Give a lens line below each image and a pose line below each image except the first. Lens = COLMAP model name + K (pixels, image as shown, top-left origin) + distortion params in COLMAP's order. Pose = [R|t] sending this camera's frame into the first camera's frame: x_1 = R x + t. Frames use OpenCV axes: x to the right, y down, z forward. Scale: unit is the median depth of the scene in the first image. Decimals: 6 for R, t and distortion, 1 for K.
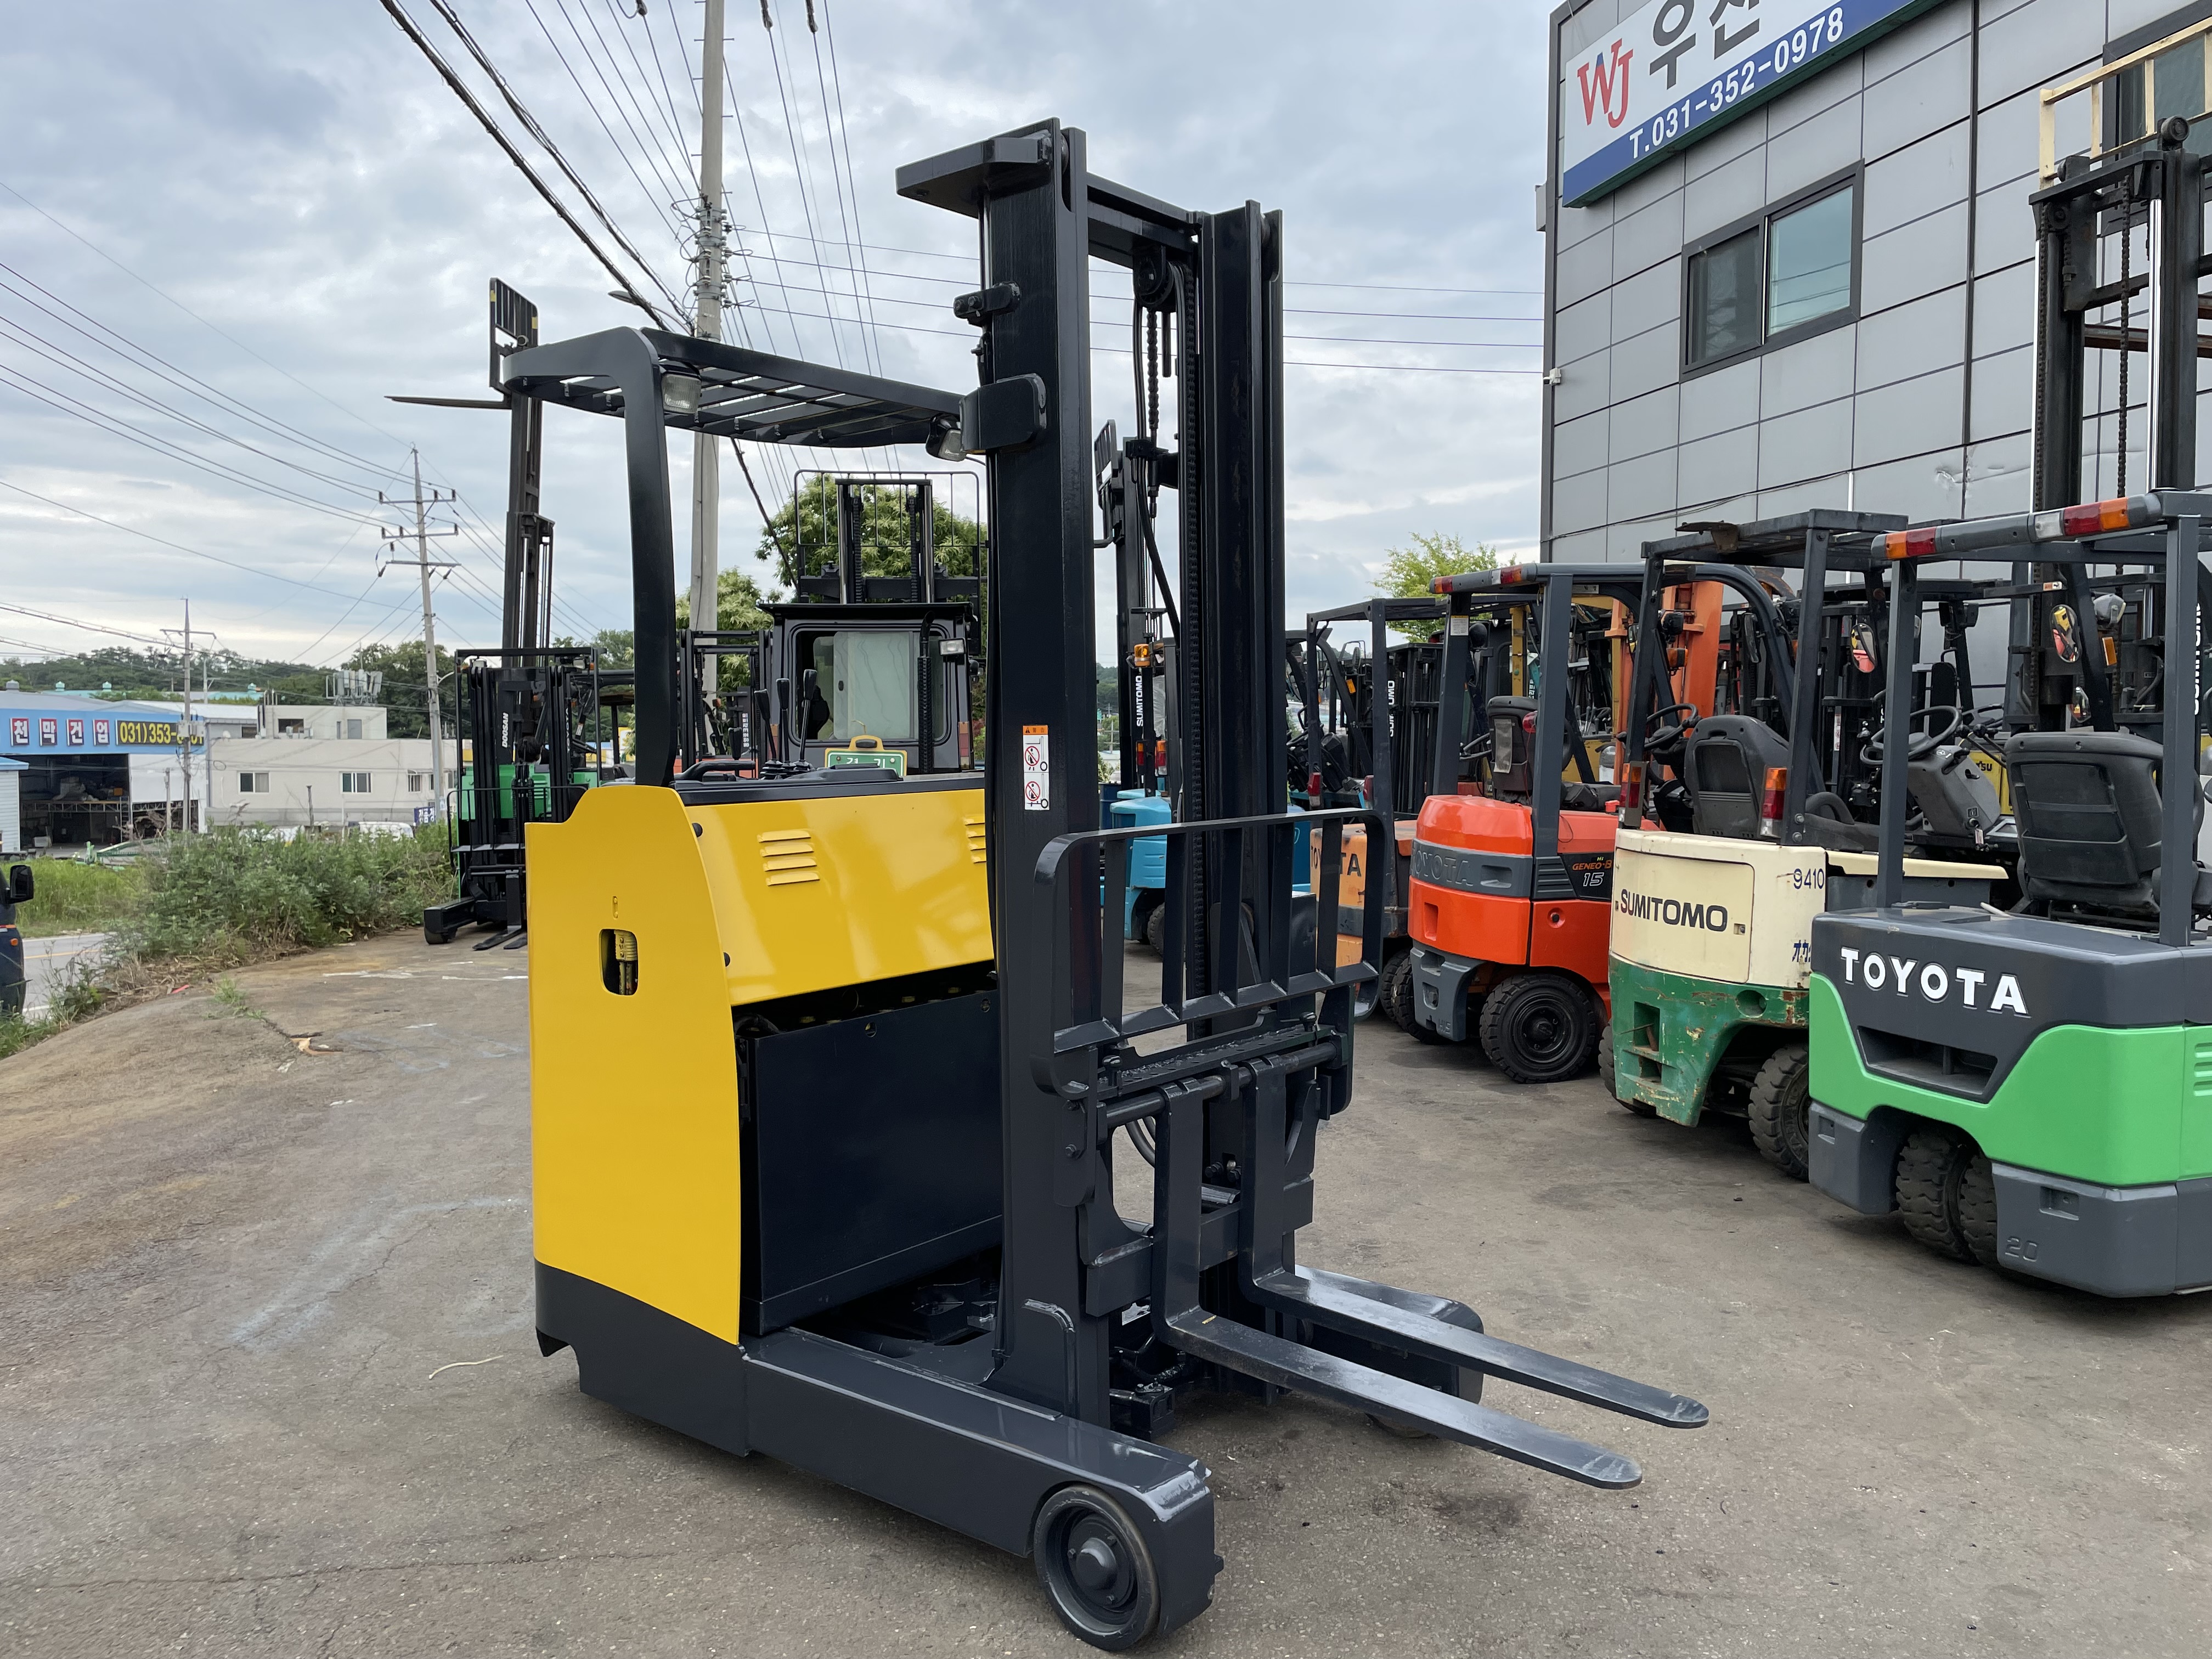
lens RADIAL K [[1662.4, 0, 1116.8], [0, 1662.4, 819.3], [0, 0, 1]] dist [0.099277, -0.136885]
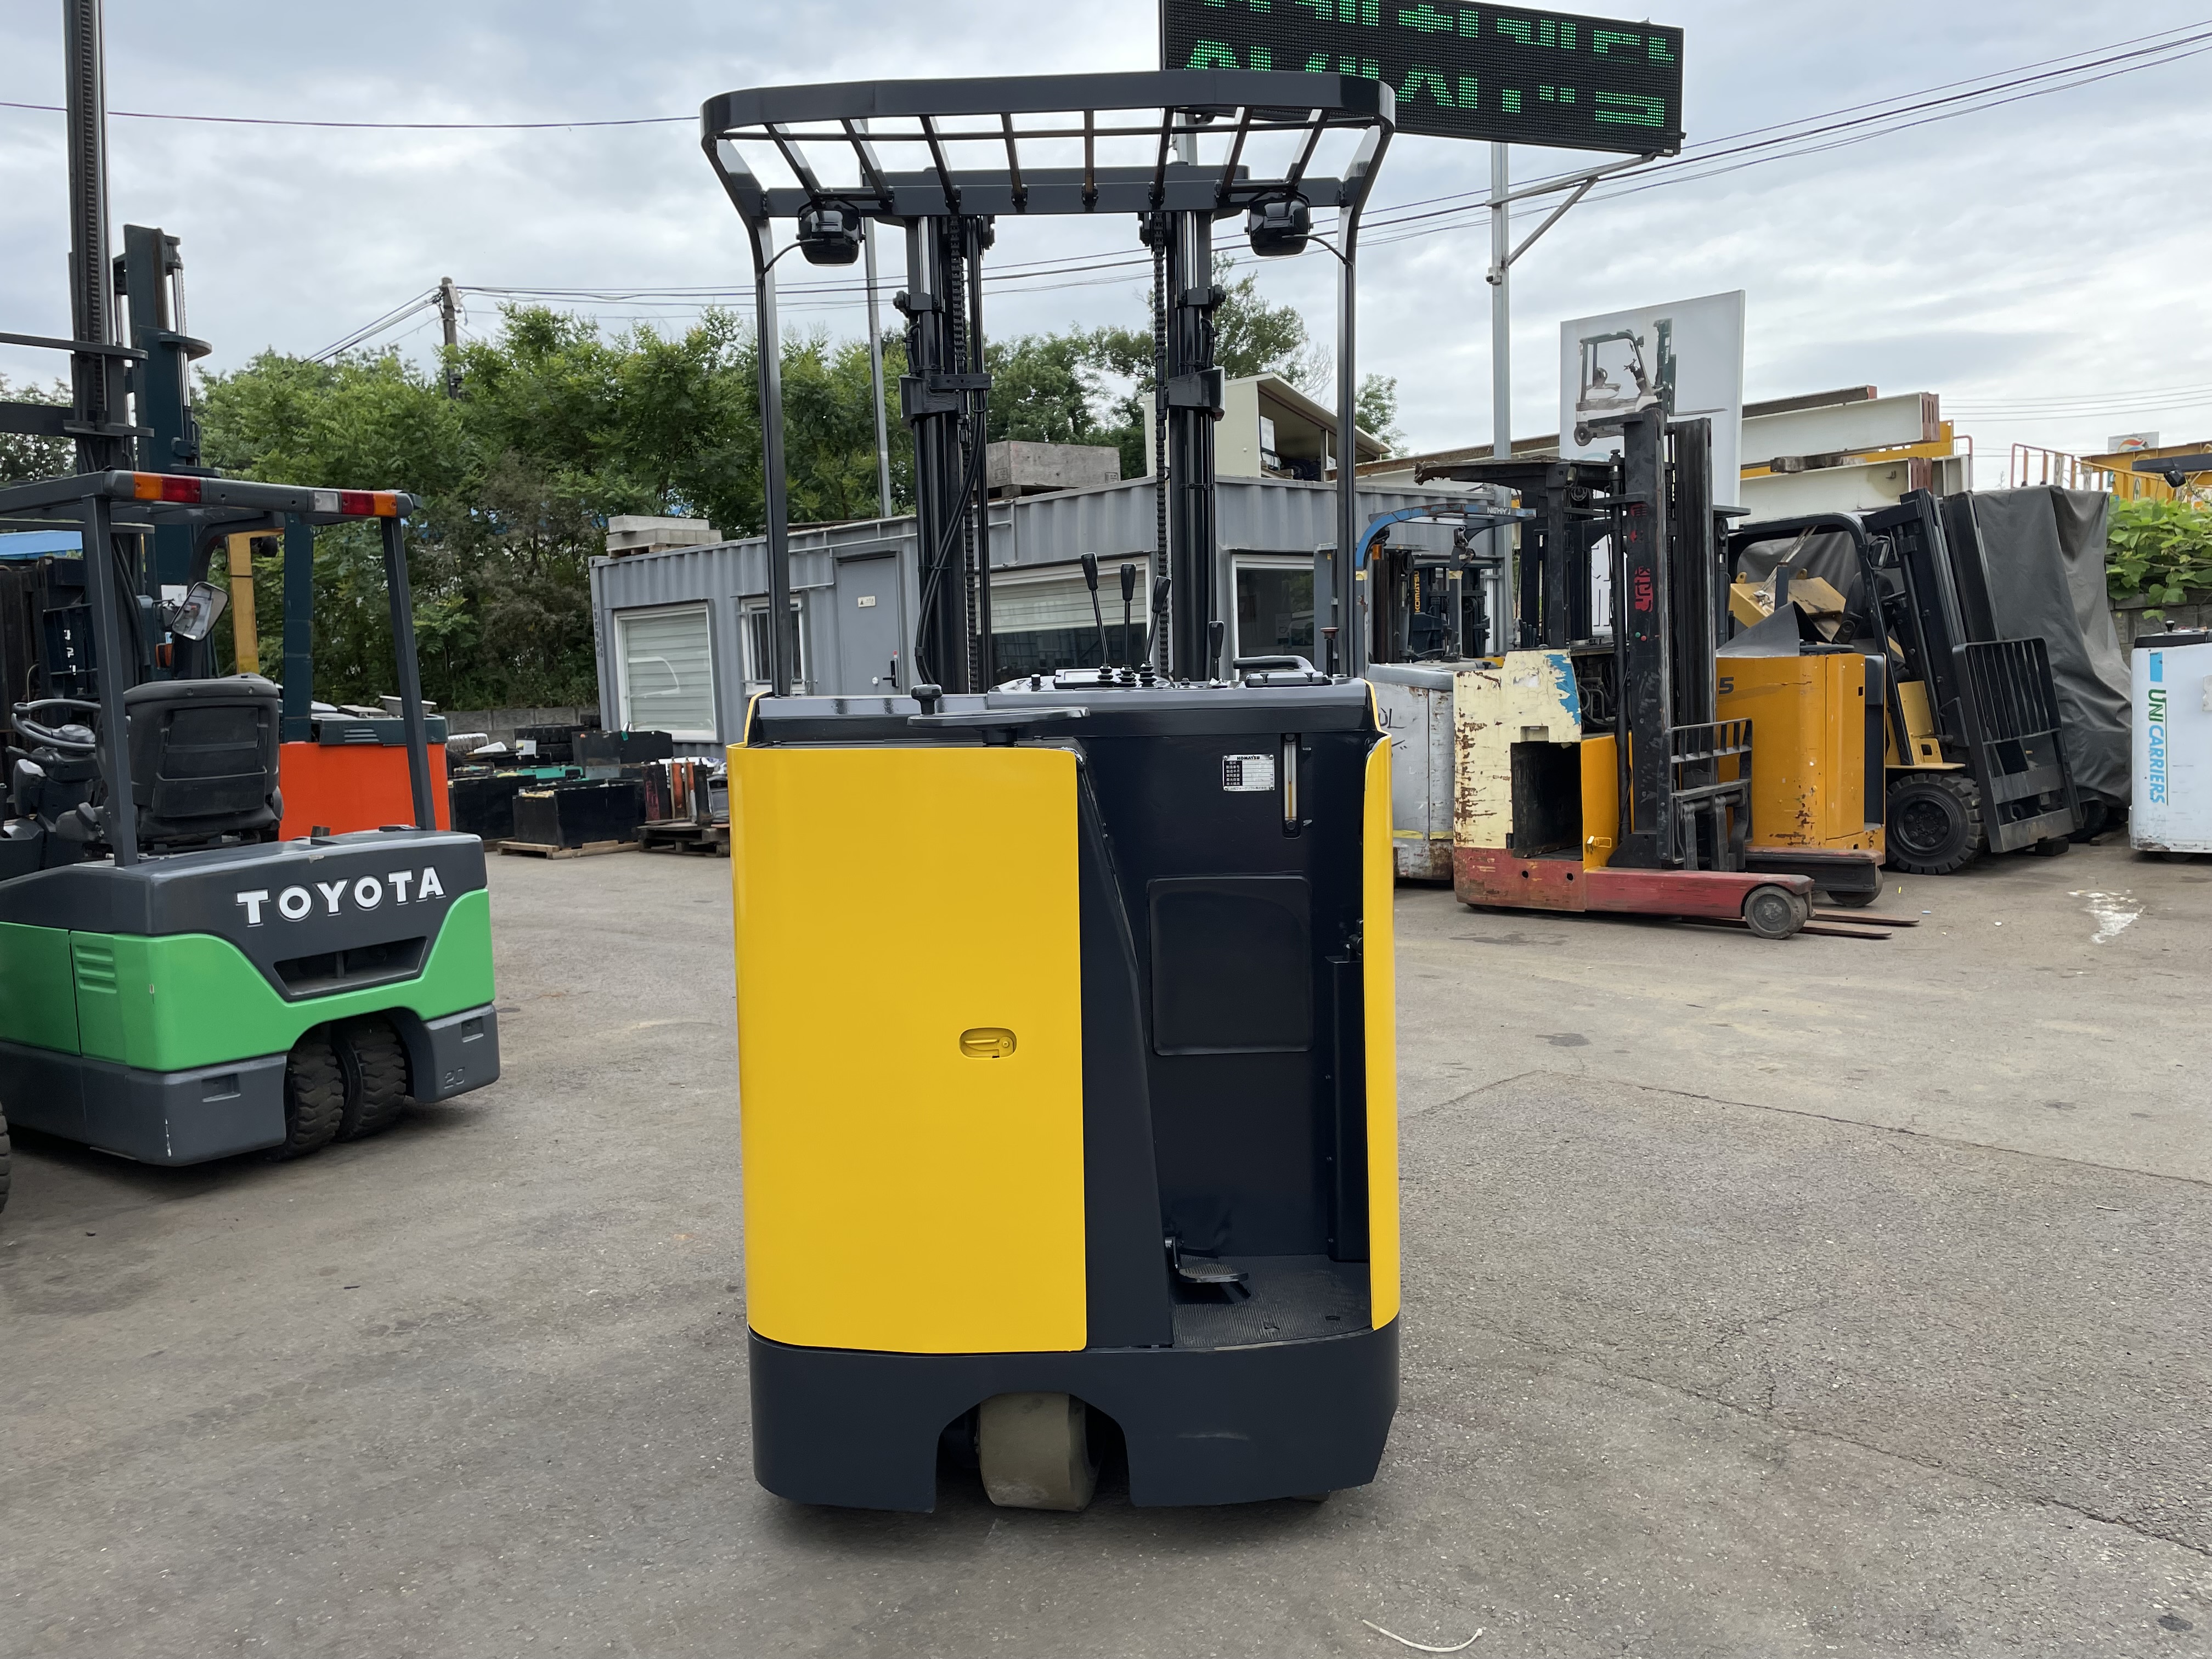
lens RADIAL K [[1662.4, 0, 1116.8], [0, 1662.4, 819.3], [0, 0, 1]] dist [0.099277, -0.136885]
pose [[-0.635885, -0.042777, 0.770598, -0.666031], [0.075862, 0.990163, 0.117566, -0.045175], [-0.768046, 0.133218, -0.626385, 1.225503]]
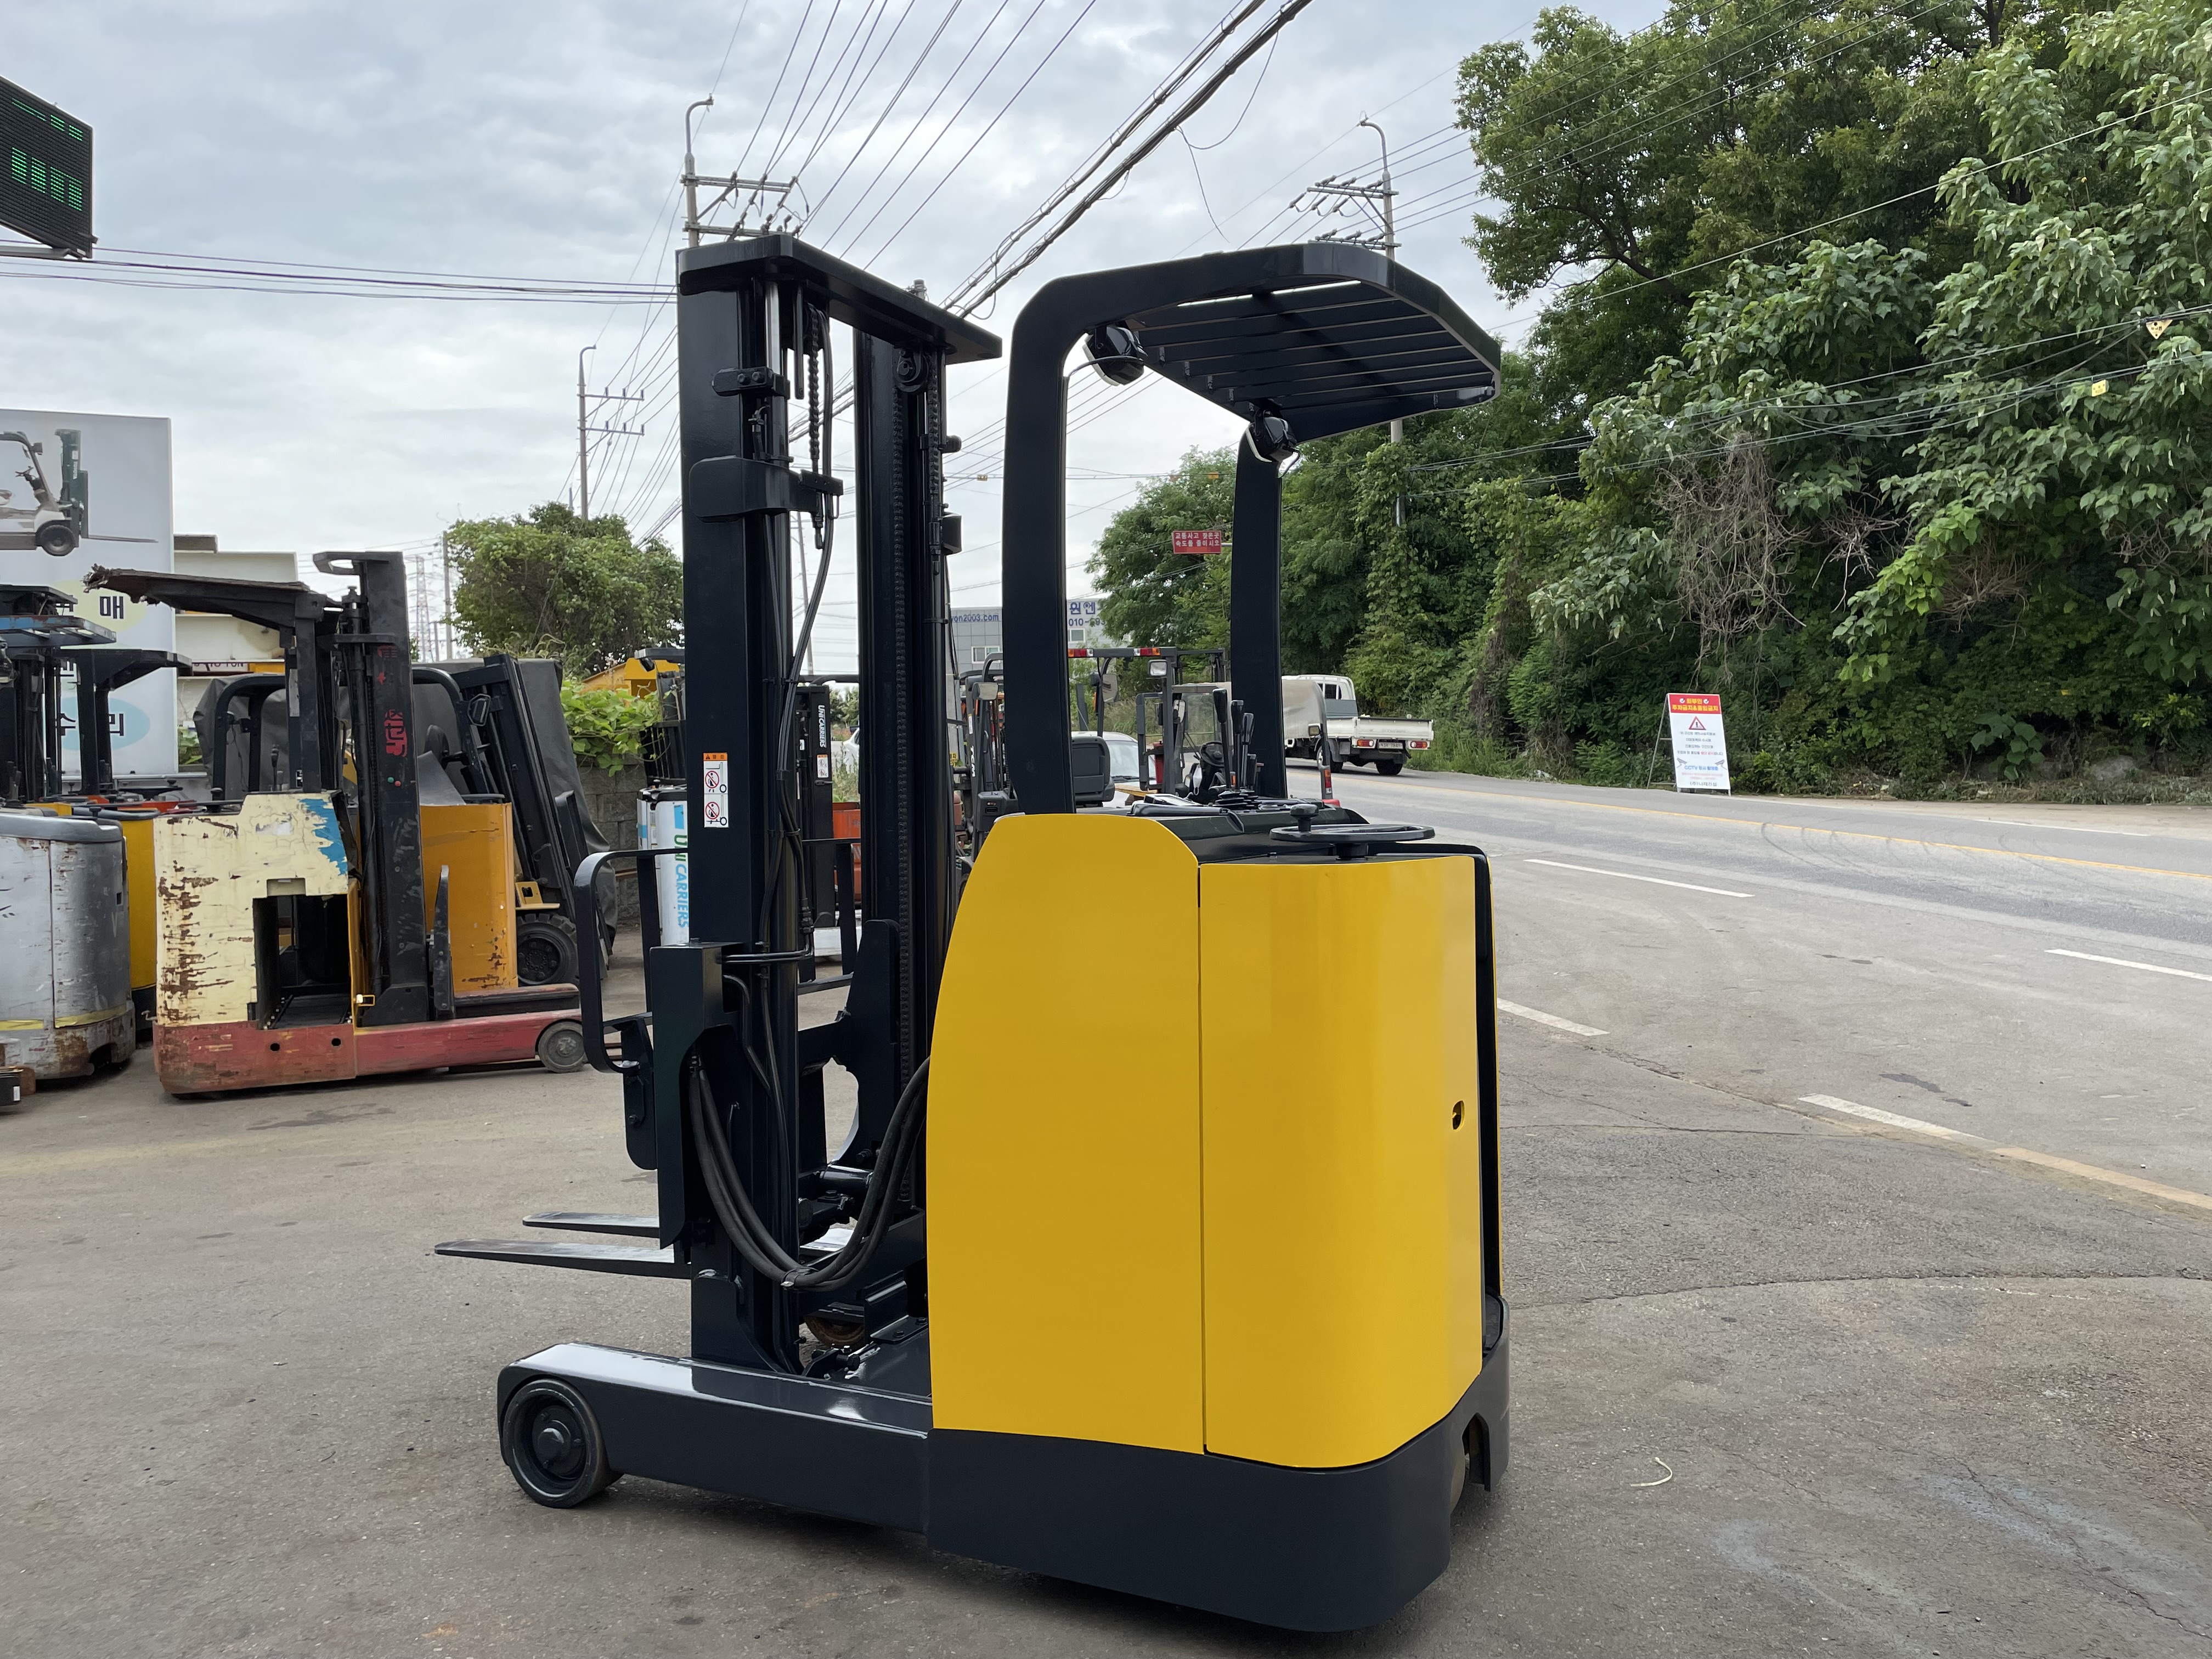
lens RADIAL K [[1662.4, 0, 1116.8], [0, 1662.4, 819.3], [0, 0, 1]] dist [0.099277, -0.136885]
pose [[-0.970984, 0.030348, -0.237209, 0.067323], [0.011957, 0.996835, 0.078590, -0.073629], [0.238843, 0.073473, -0.968275, 1.500648]]
